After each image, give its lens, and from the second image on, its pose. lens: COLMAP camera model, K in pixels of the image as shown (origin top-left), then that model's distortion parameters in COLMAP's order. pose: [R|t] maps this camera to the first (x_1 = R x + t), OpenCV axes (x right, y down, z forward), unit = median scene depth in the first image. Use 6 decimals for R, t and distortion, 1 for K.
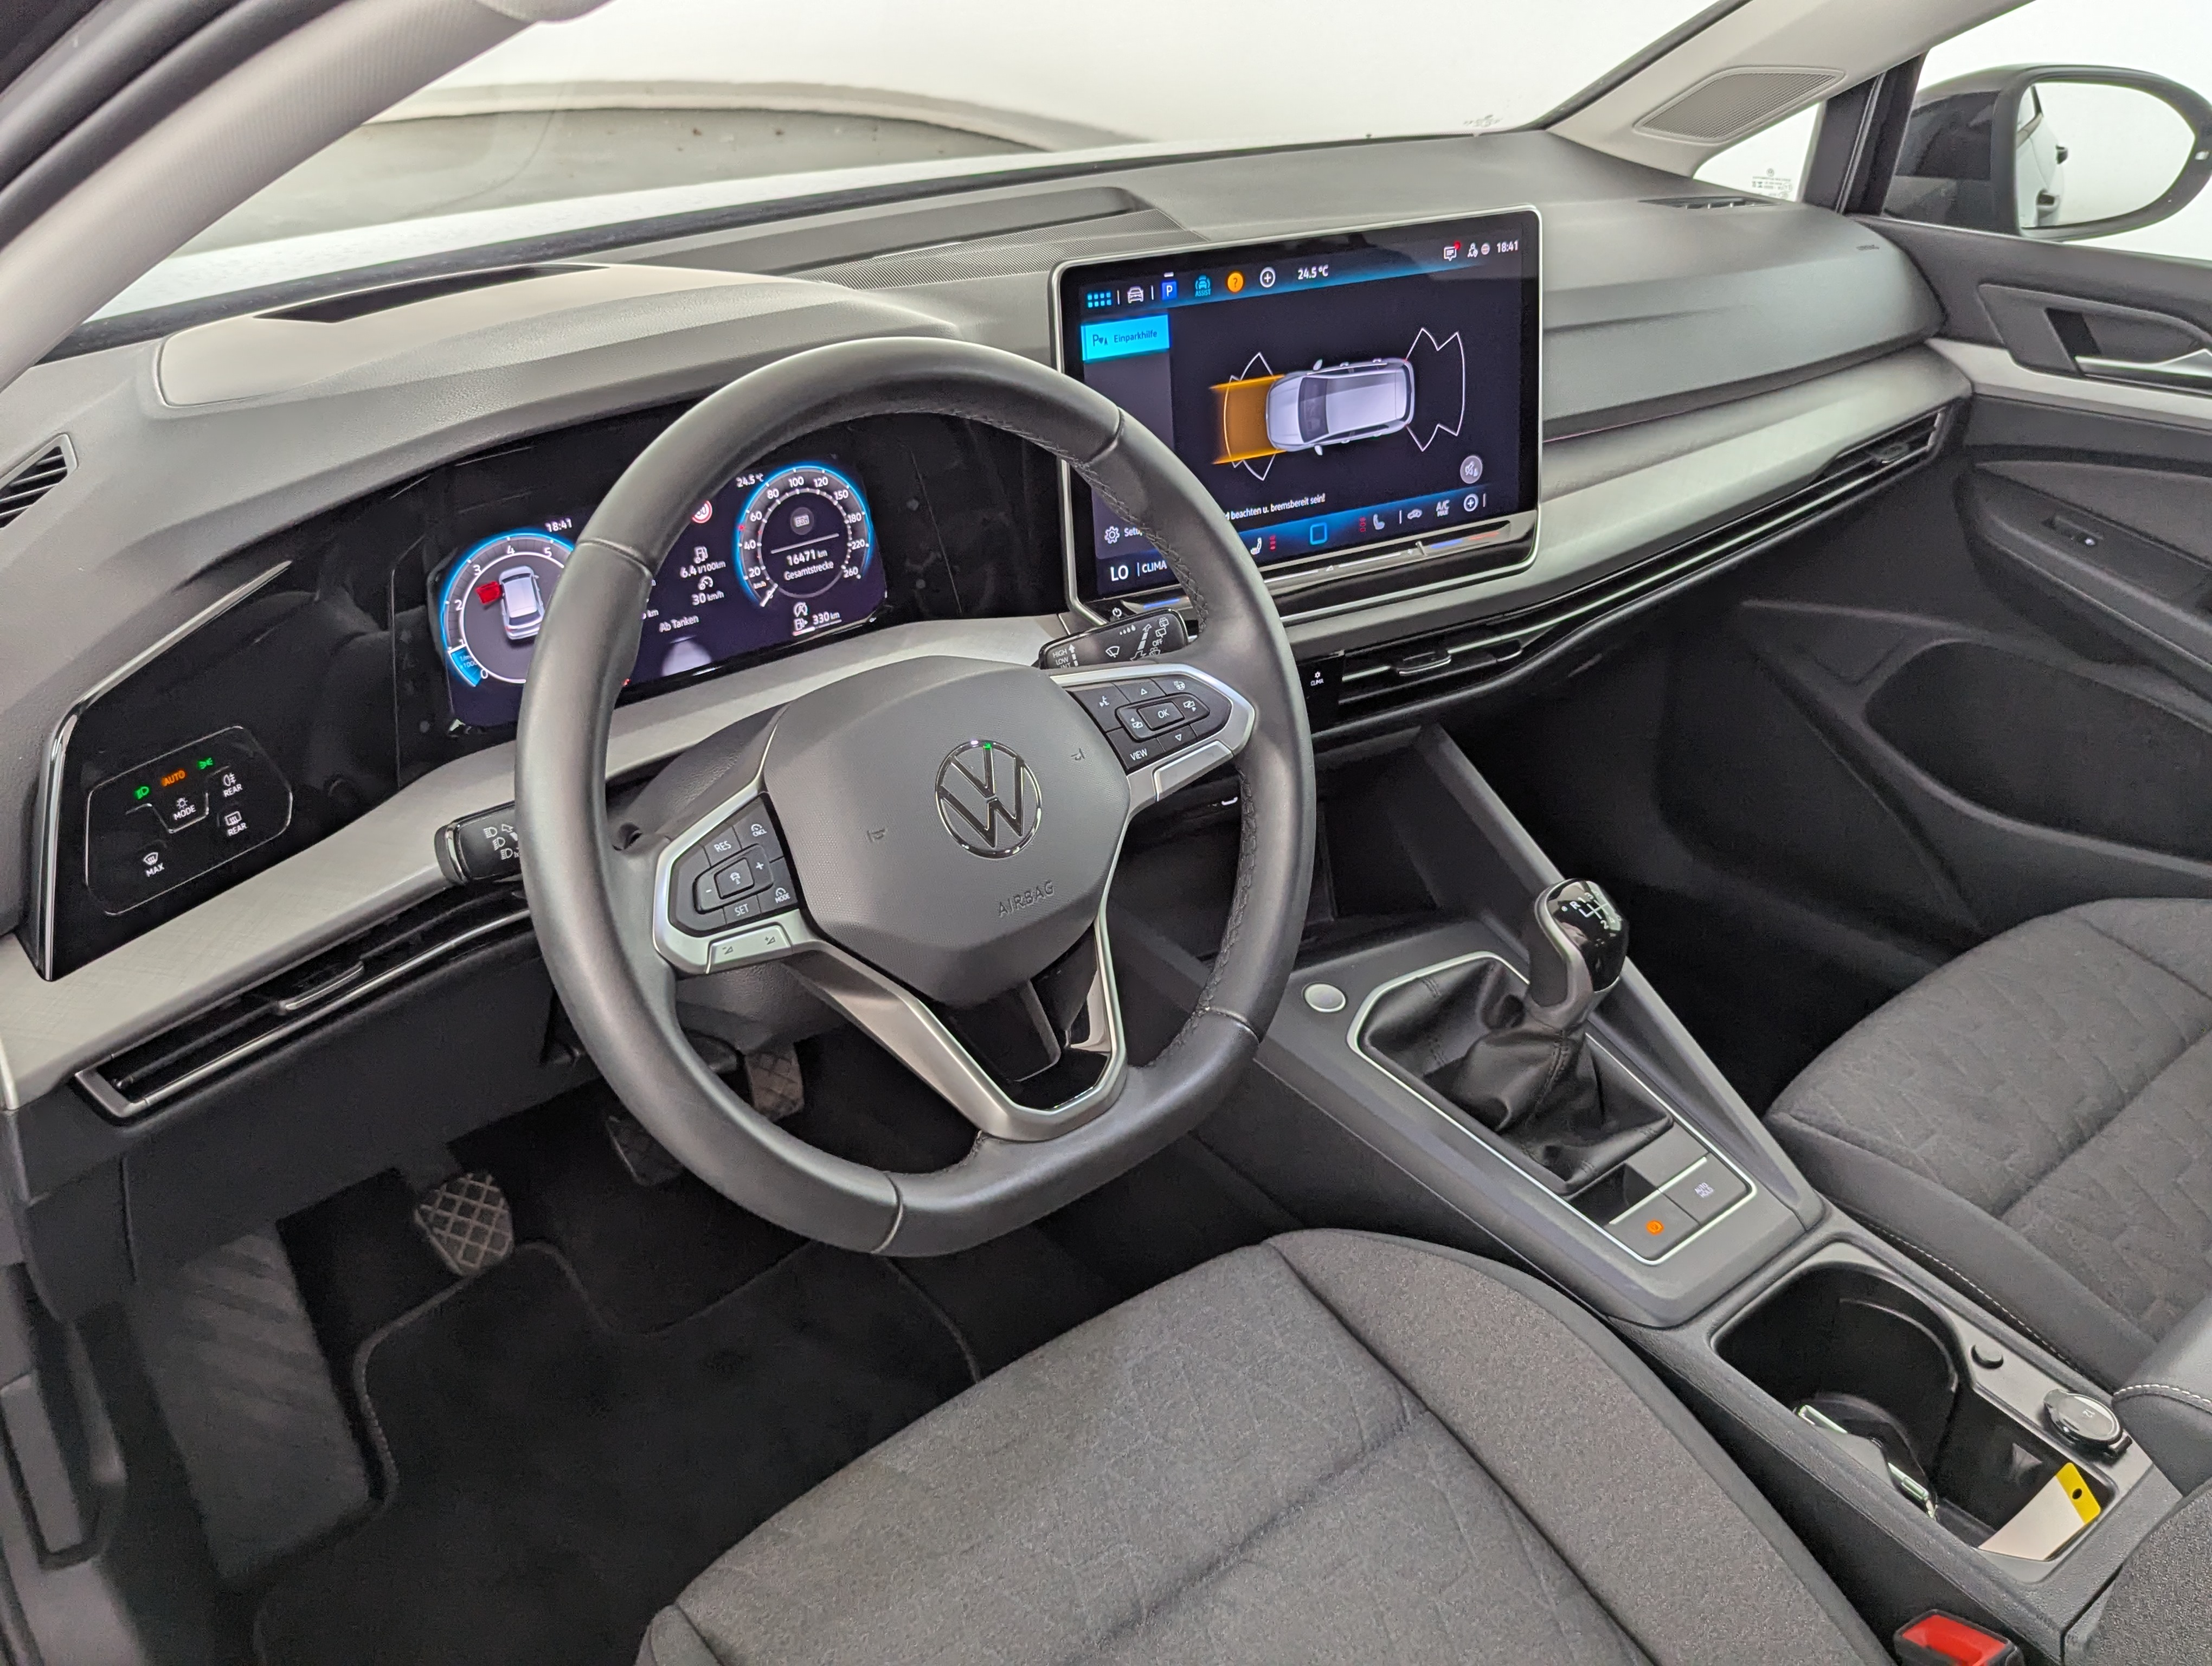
lens RADIAL K [[2003.9, 0, 1085.6], [0, 2003.9, 800.7], [0, 0, 1]] dist [0.030504, -0.010913]
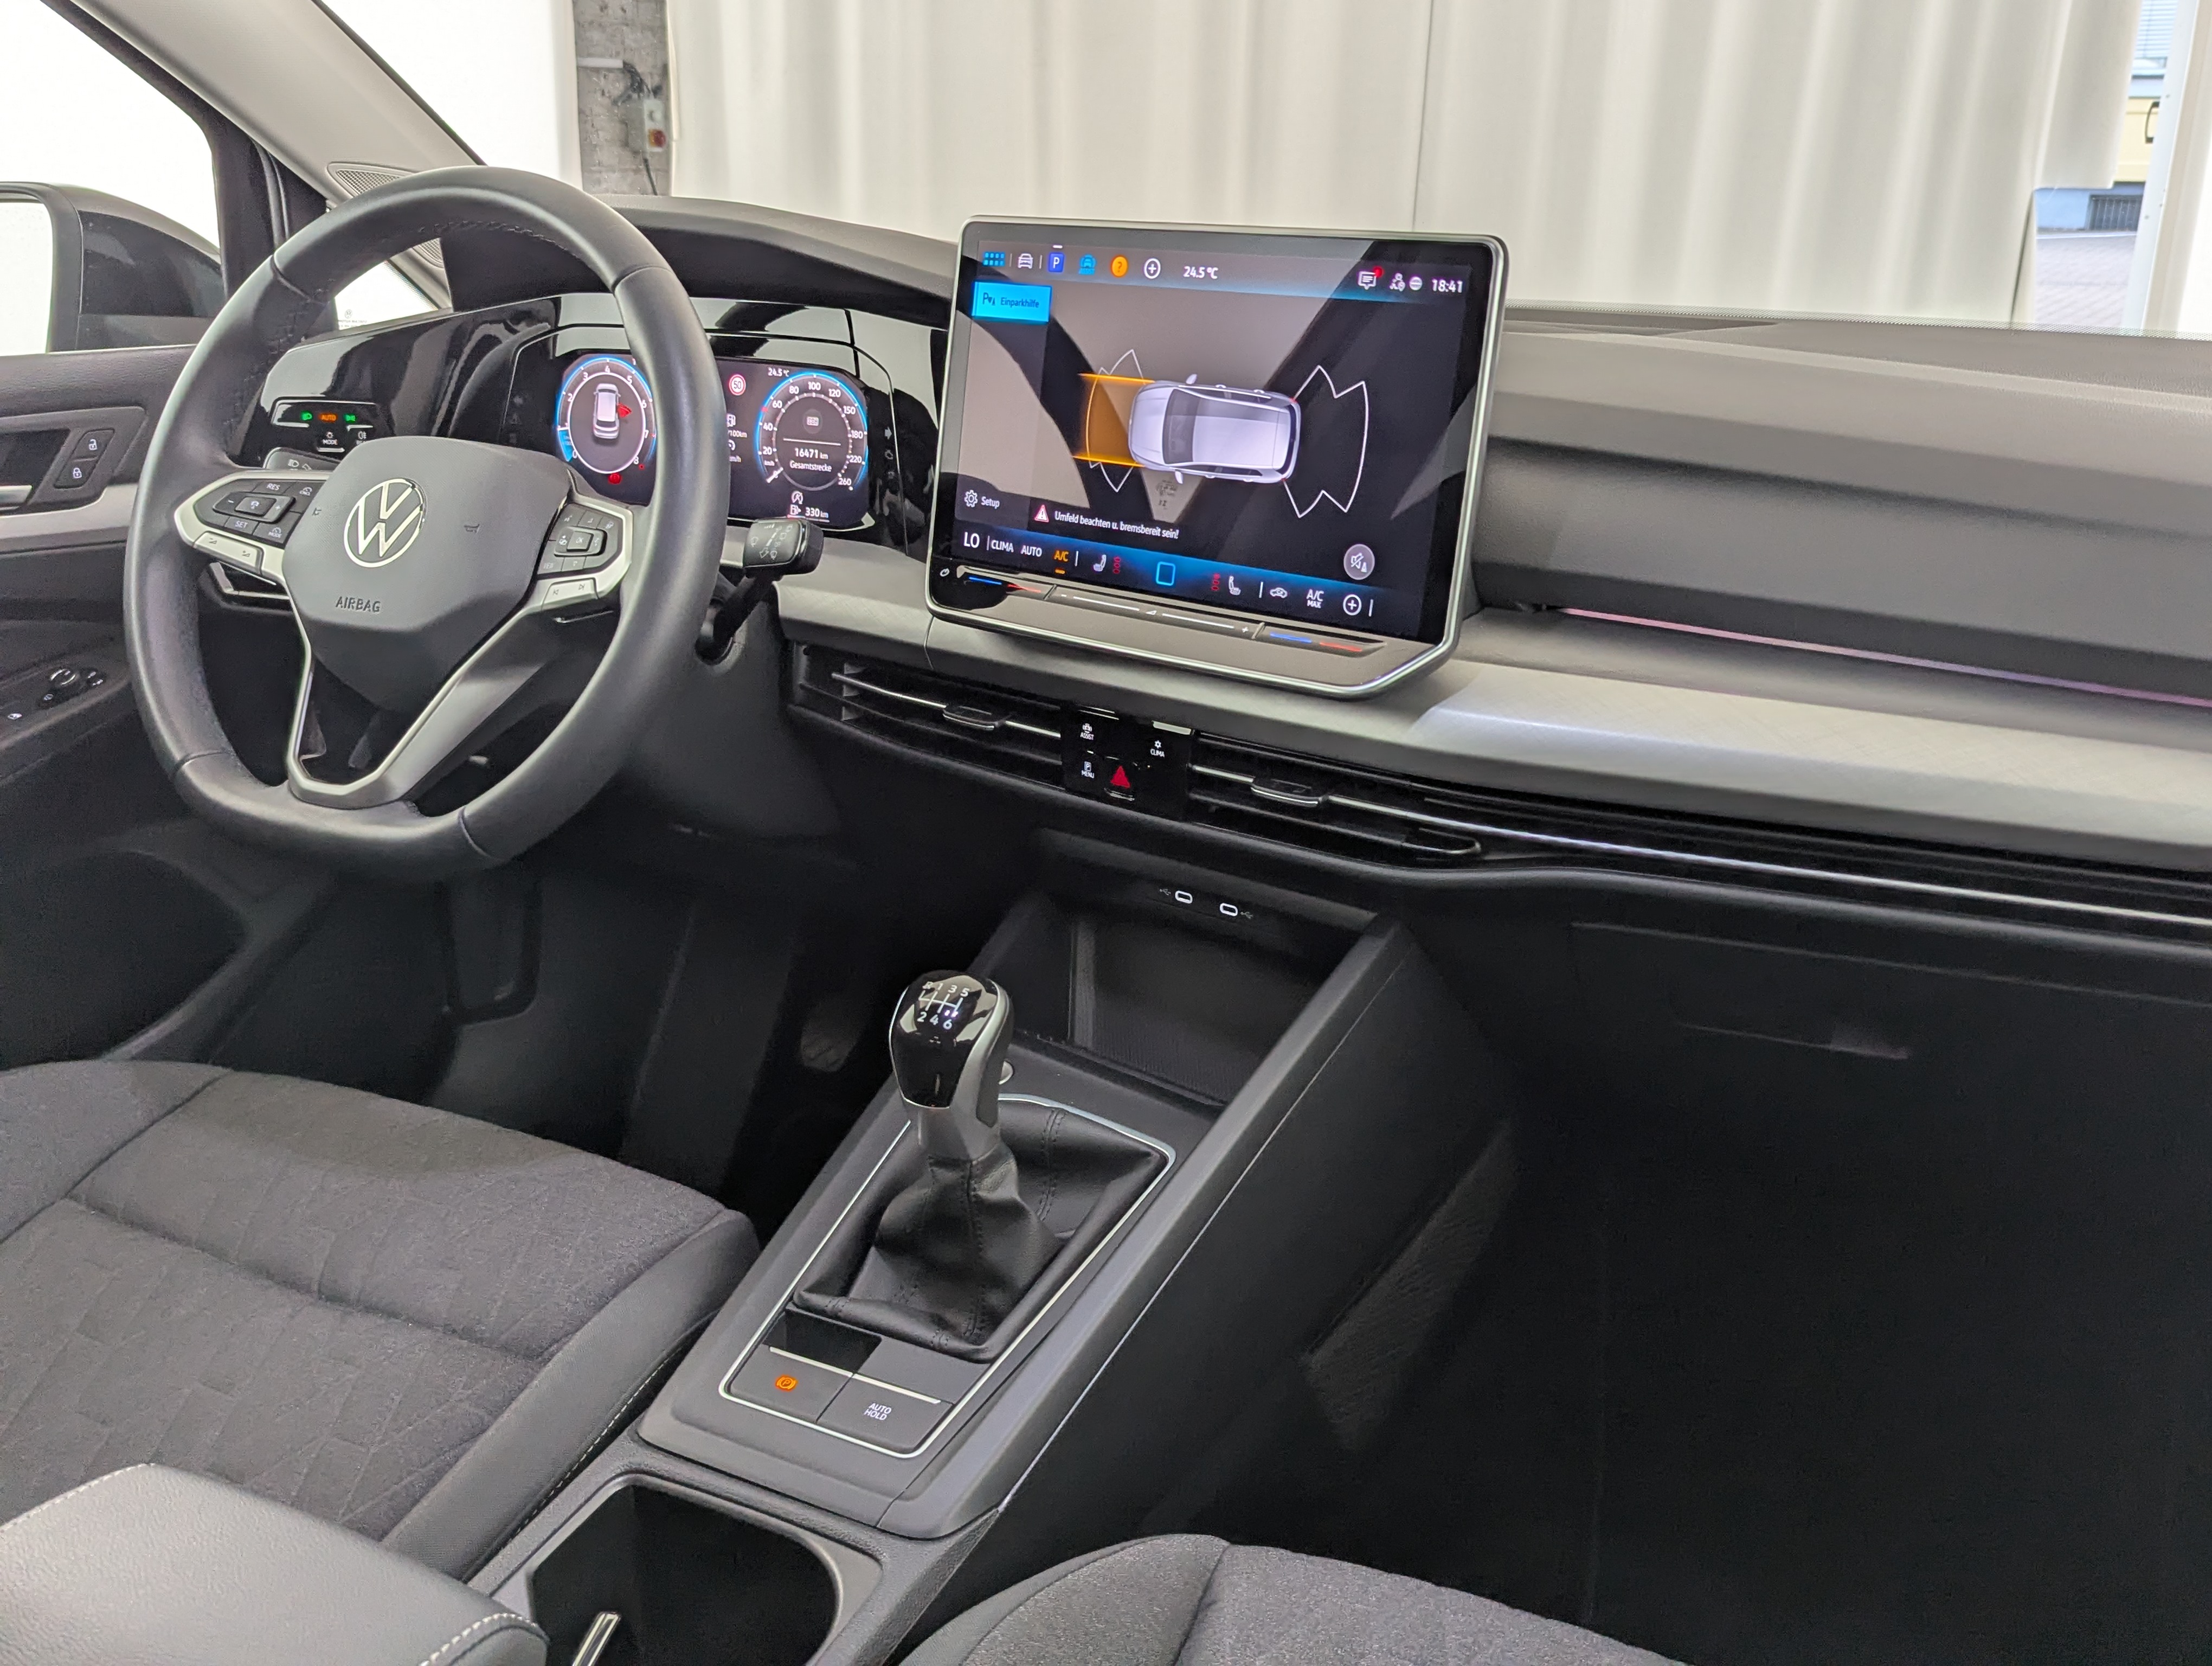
lens RADIAL K [[1999.0, 0, 1106.0], [0, 1999.0, 833.0], [0, 0, 1]] dist [0.038660, -0.016604]
pose [[0.381141, 0.295933, -0.875874, 0.971118], [-0.443540, 0.889770, 0.107619, -0.124154], [0.811174, 0.347467, 0.470386, 0.658855]]
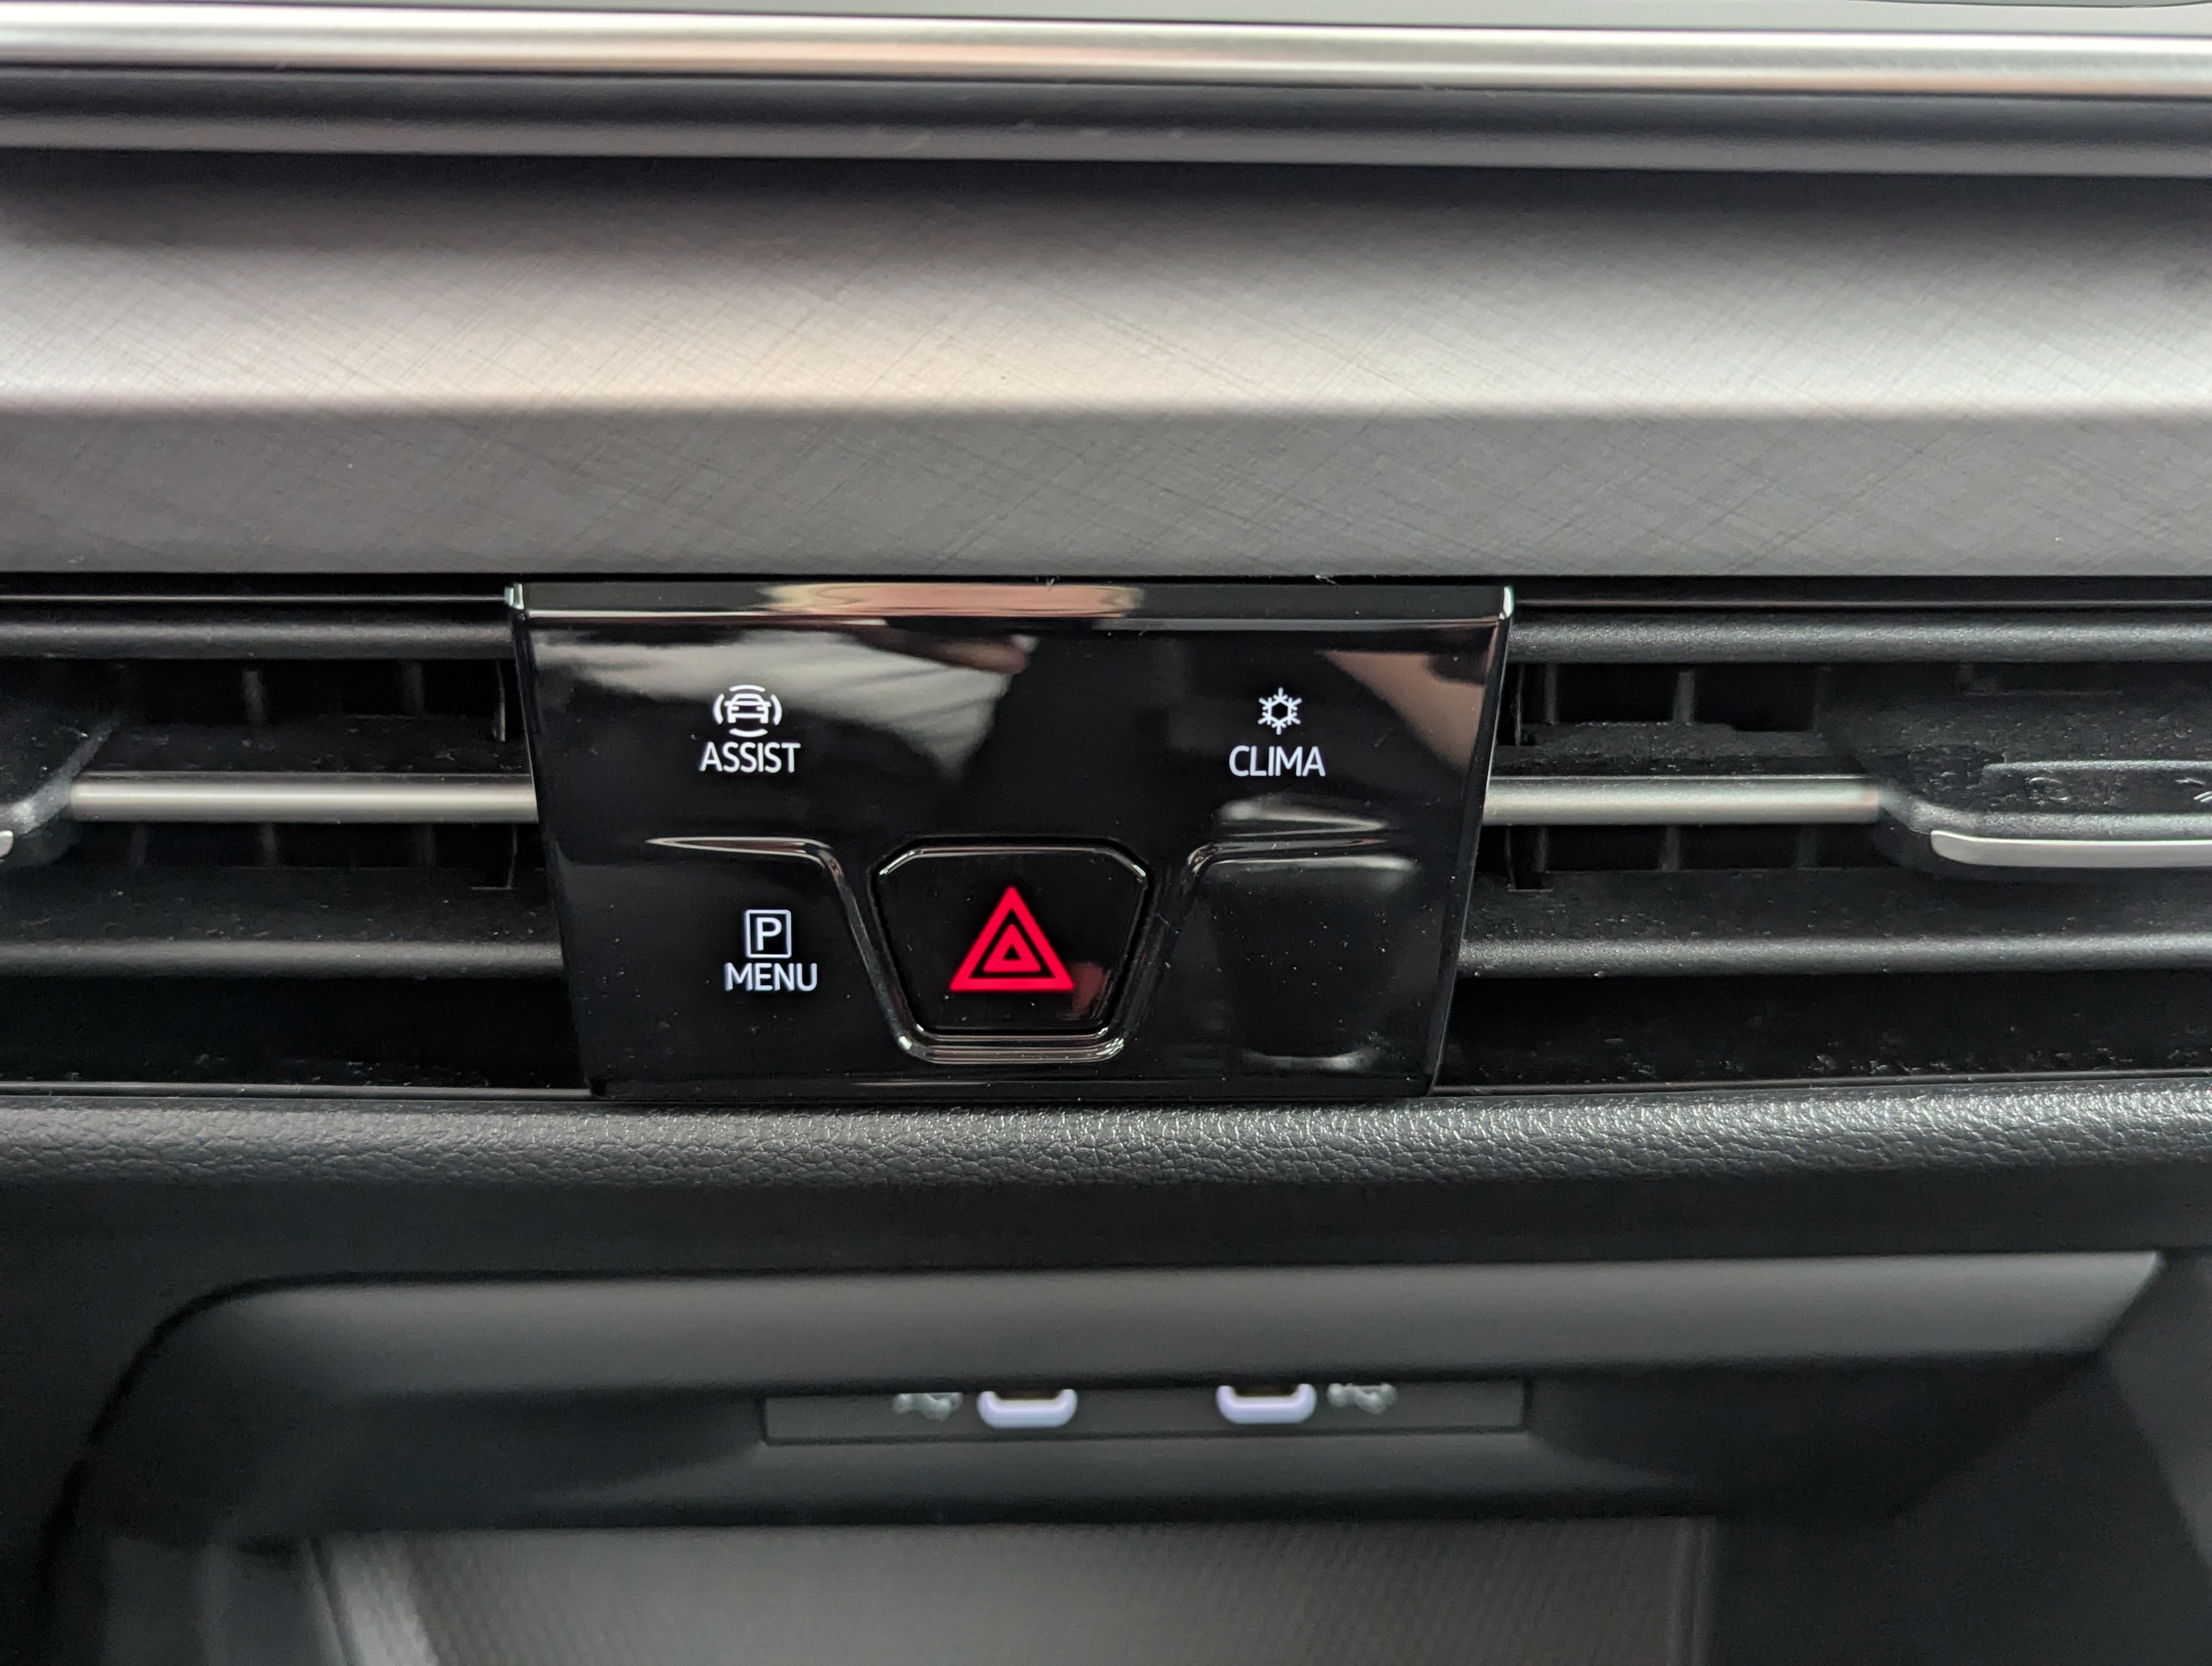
lens RADIAL K [[1999.0, 0, 1106.0], [0, 1999.0, 833.0], [0, 0, 1]] dist [0.038660, -0.016604]
pose [[0.897308, 0.133910, -0.420603, 0.188090], [-0.217888, 0.963063, -0.158222, -0.030467], [0.383880, 0.233618, 0.893341, 0.961943]]
